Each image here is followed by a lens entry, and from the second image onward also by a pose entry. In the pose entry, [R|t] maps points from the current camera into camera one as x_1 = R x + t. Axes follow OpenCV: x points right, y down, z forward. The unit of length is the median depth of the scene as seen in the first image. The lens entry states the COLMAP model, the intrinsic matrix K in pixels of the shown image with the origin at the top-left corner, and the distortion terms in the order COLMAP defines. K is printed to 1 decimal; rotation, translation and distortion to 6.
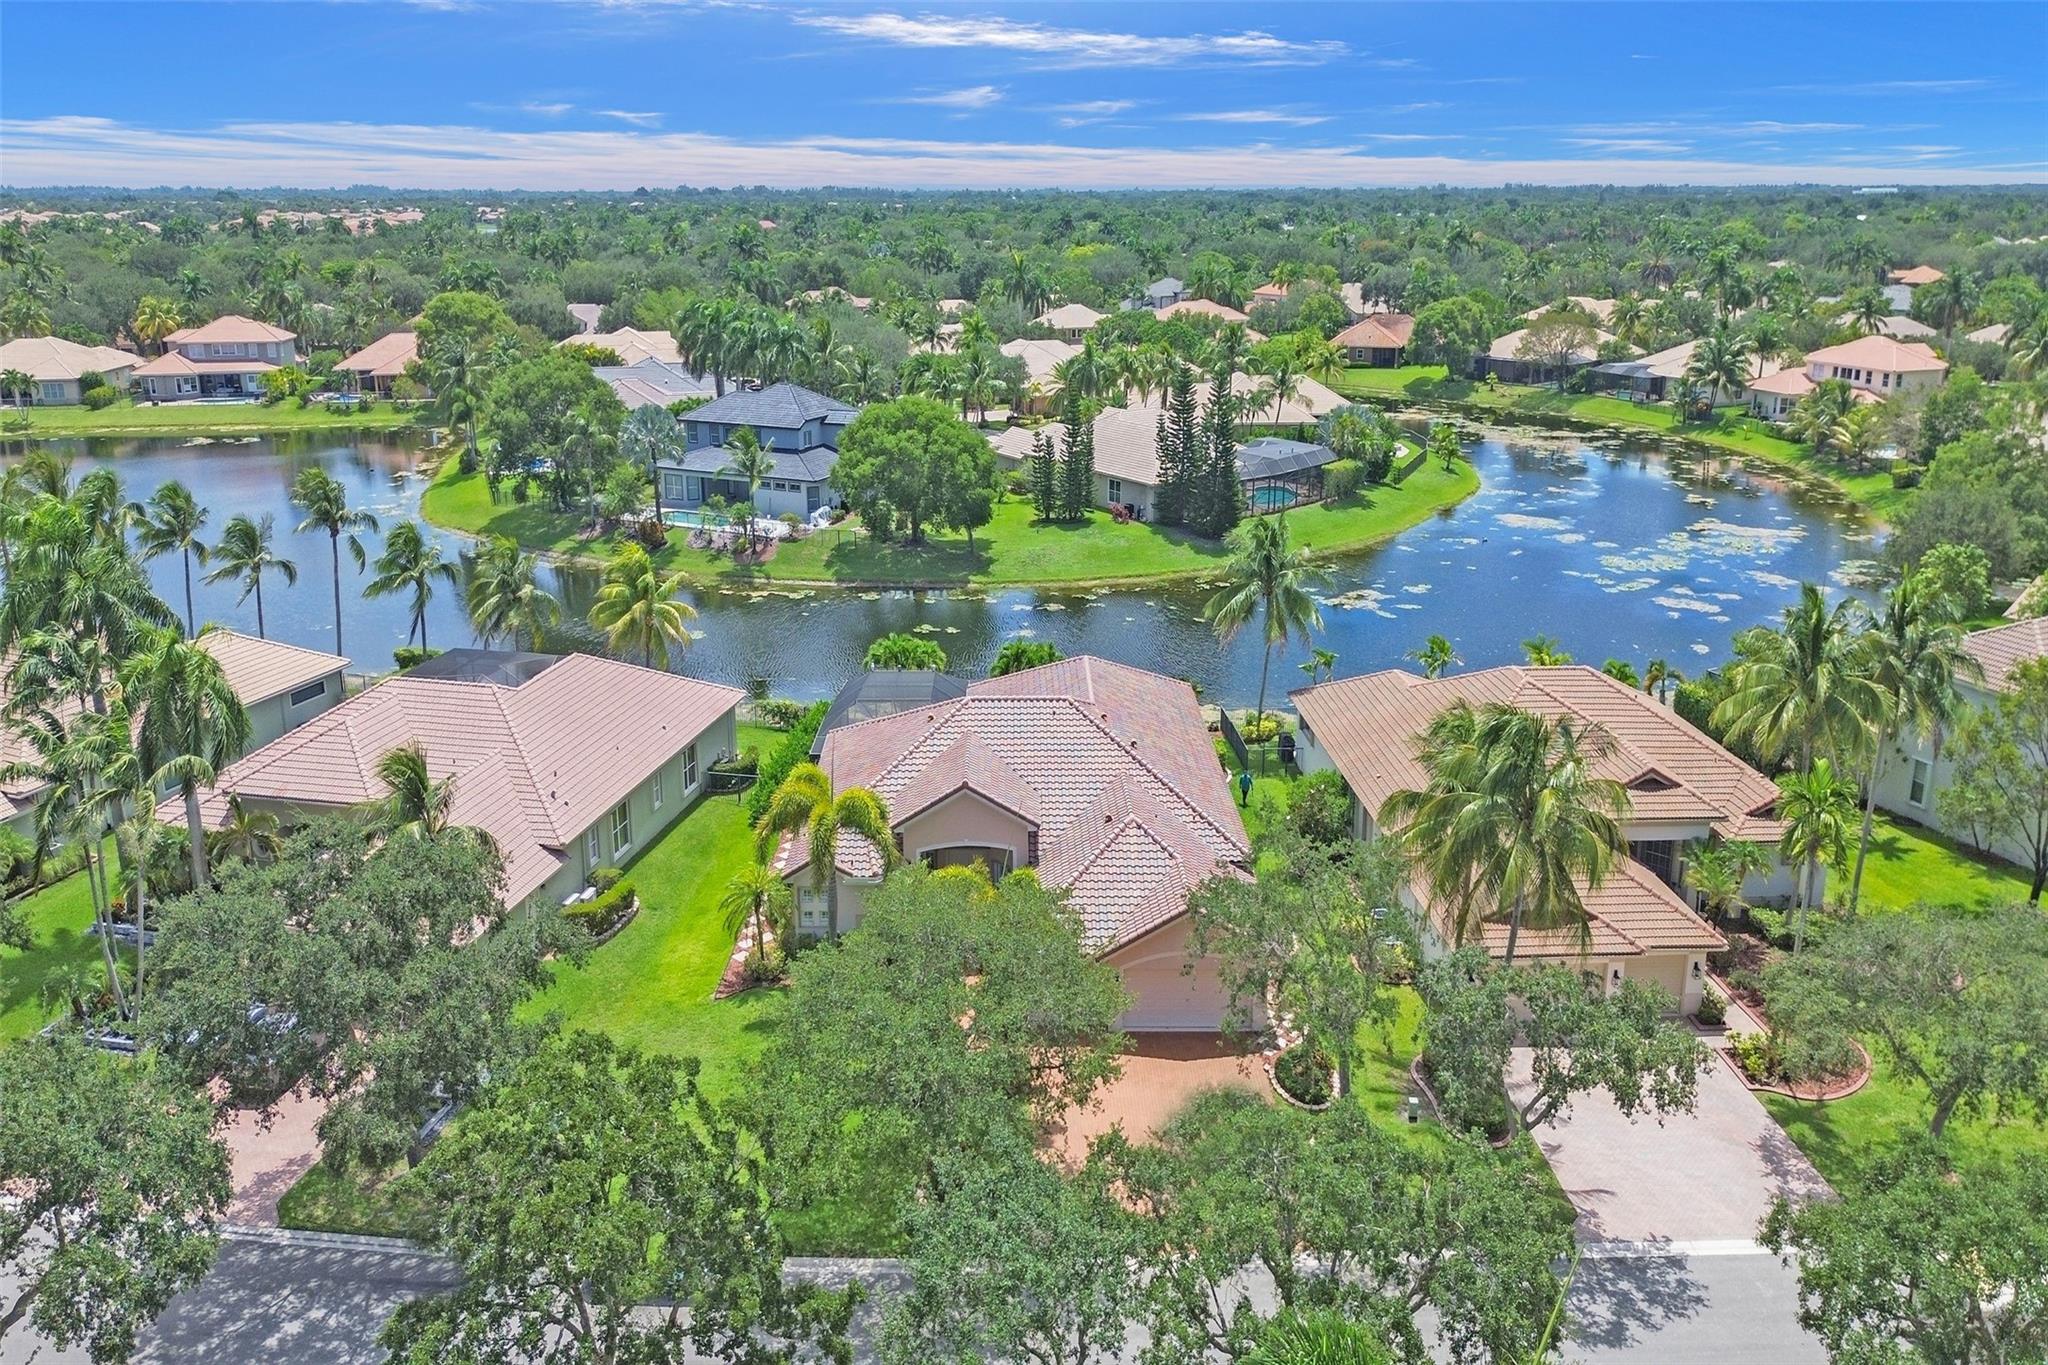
lens RADIAL K [[1342.3, 0, 1024.0], [0, 1342.3, 682.5], [0, 0, 1]] dist [0.083984, -0.123120]
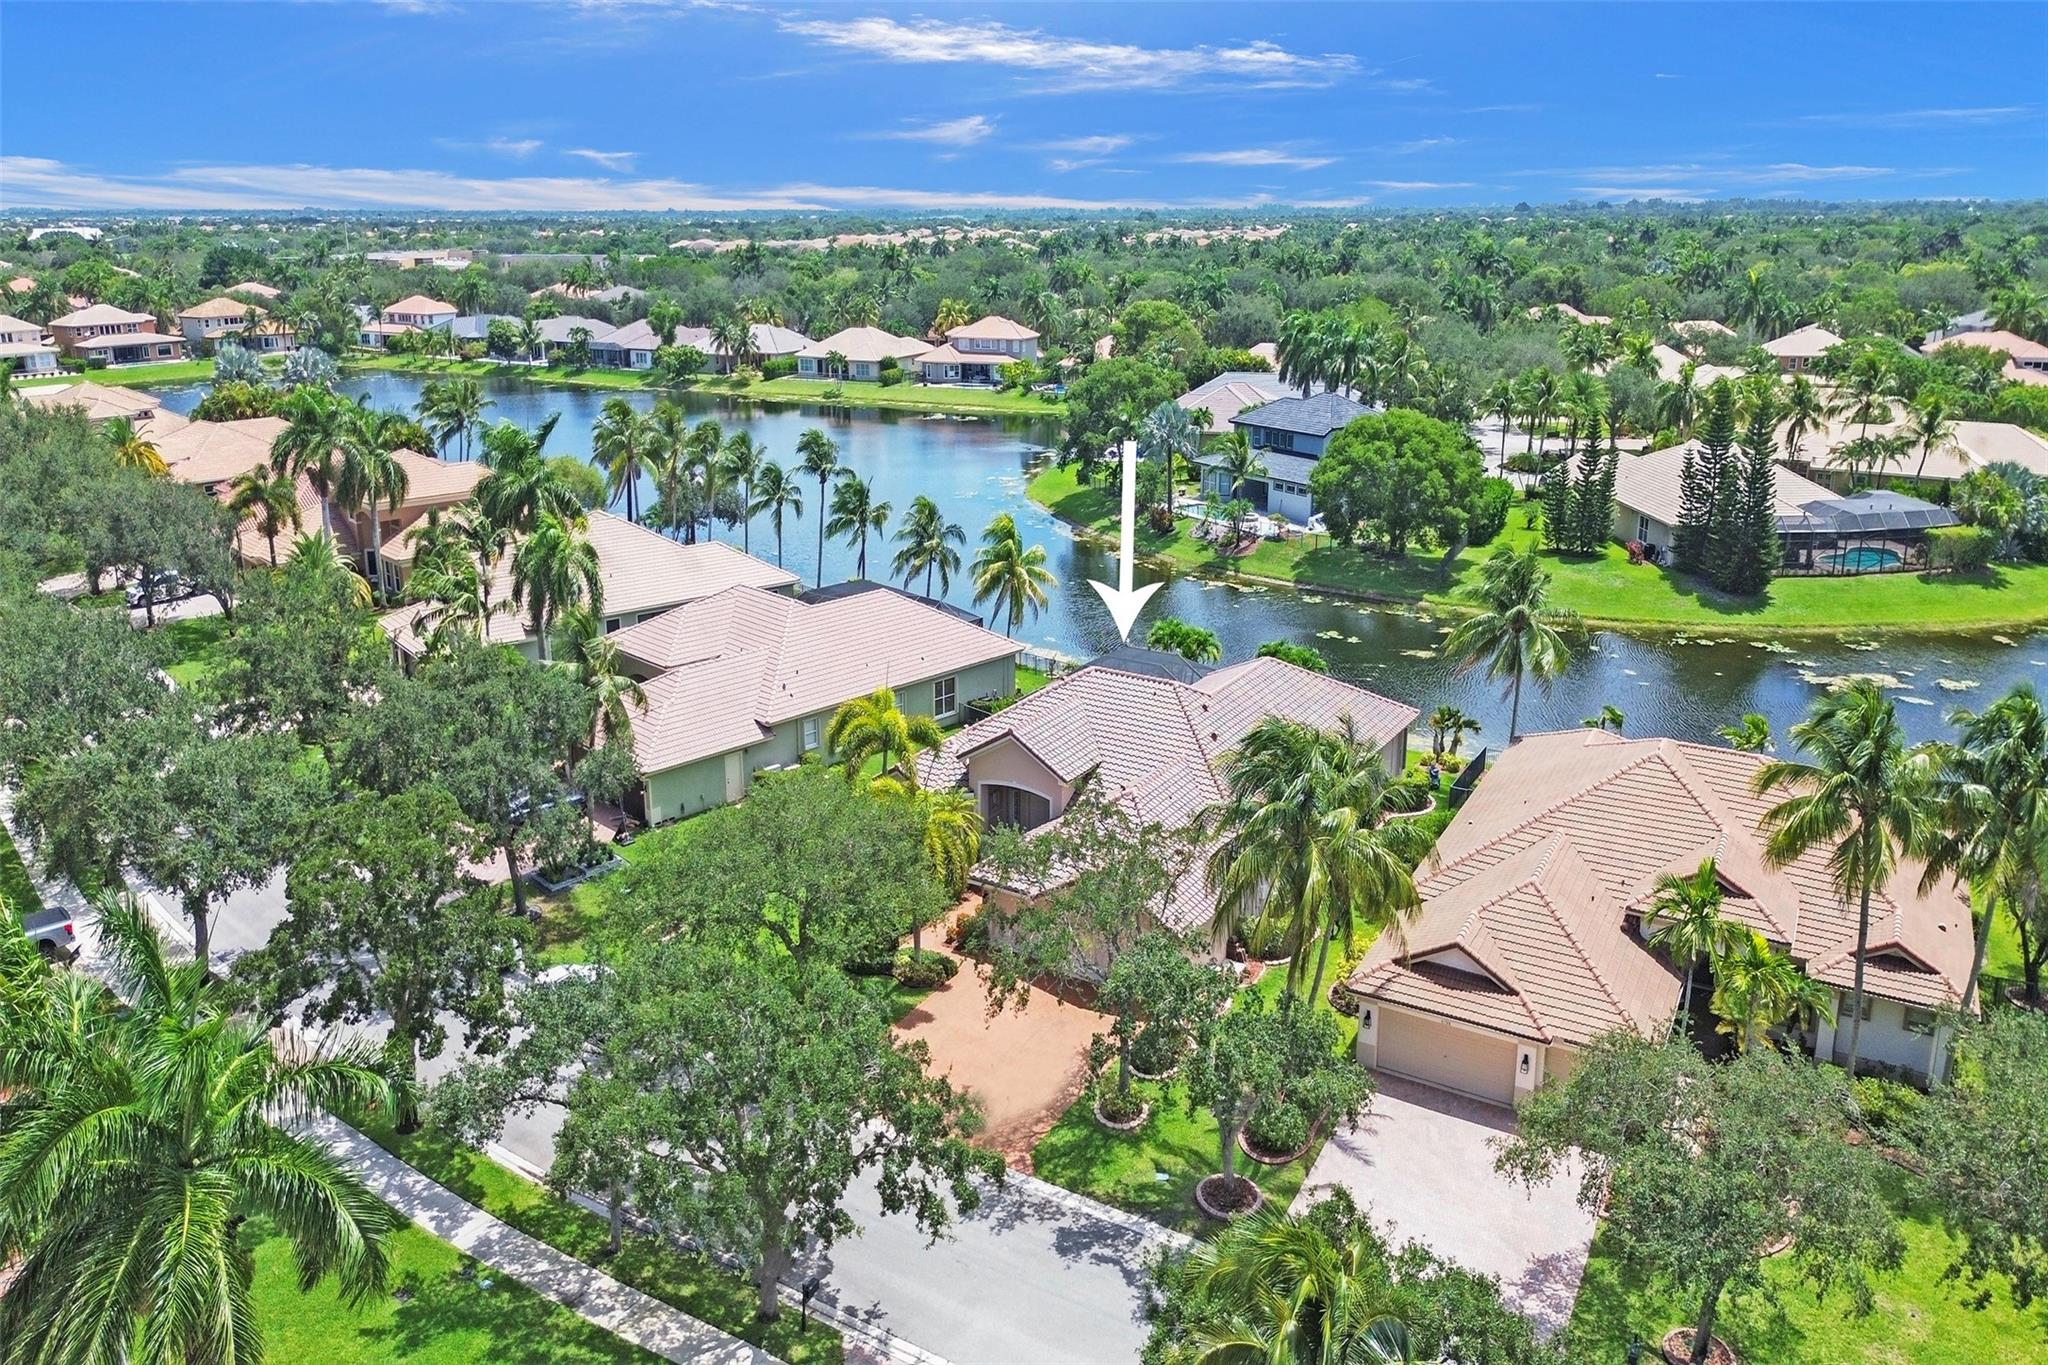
lens RADIAL K [[1315.3, 0, 1035.1], [0, 1315.3, 750.8], [0, 0, 1]] dist [-0.001213, -0.001940]
pose [[0.841939, 0.196013, -0.502710, 0.187037], [-0.173353, 0.980553, 0.091998, -0.004935], [0.510967, 0.009690, 0.859546, 0.019956]]
